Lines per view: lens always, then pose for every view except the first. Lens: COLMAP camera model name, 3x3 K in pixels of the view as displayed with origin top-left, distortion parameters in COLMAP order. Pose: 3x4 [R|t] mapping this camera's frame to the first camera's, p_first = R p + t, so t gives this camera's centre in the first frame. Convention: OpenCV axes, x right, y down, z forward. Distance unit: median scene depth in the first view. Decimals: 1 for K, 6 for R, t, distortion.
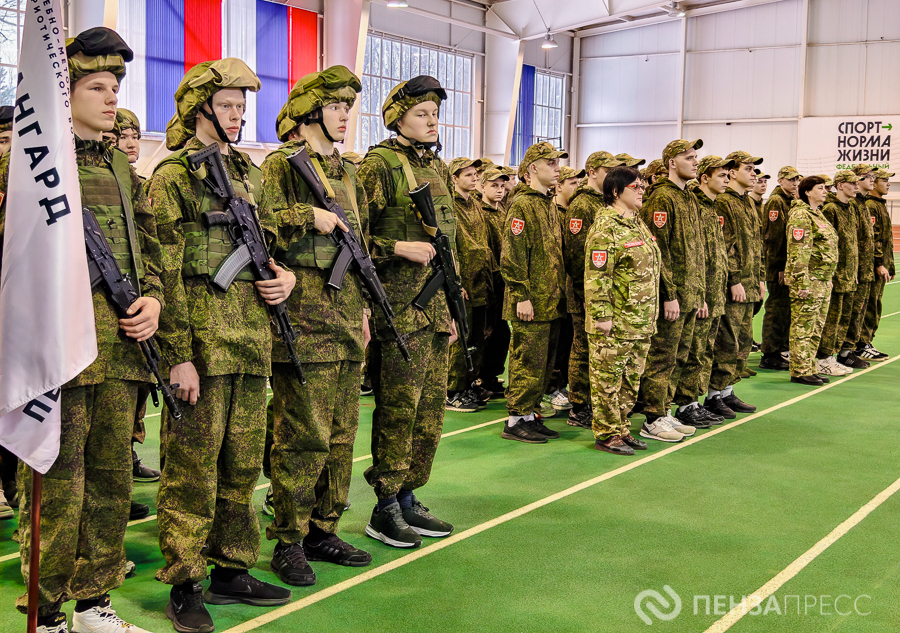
lens RADIAL K [[1239.5, 0, 450.0], [0, 1239.5, 316.5], [0, 0, 1]] dist [0.214433, -0.016735]
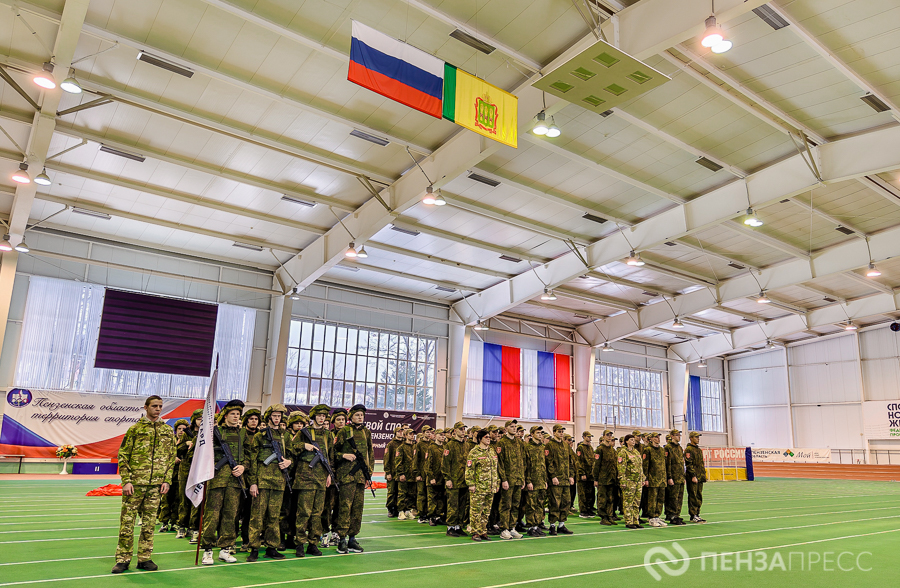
lens RADIAL K [[668.3, 0, 450.0], [0, 668.3, 294.0], [0, 0, 1]] dist [0.002288, 0.002197]
pose [[0.936525, -0.082430, -0.340774, 0.588512], [-0.030474, 0.949152, -0.313341, 0.057419], [0.349275, 0.303836, 0.886392, -0.413879]]
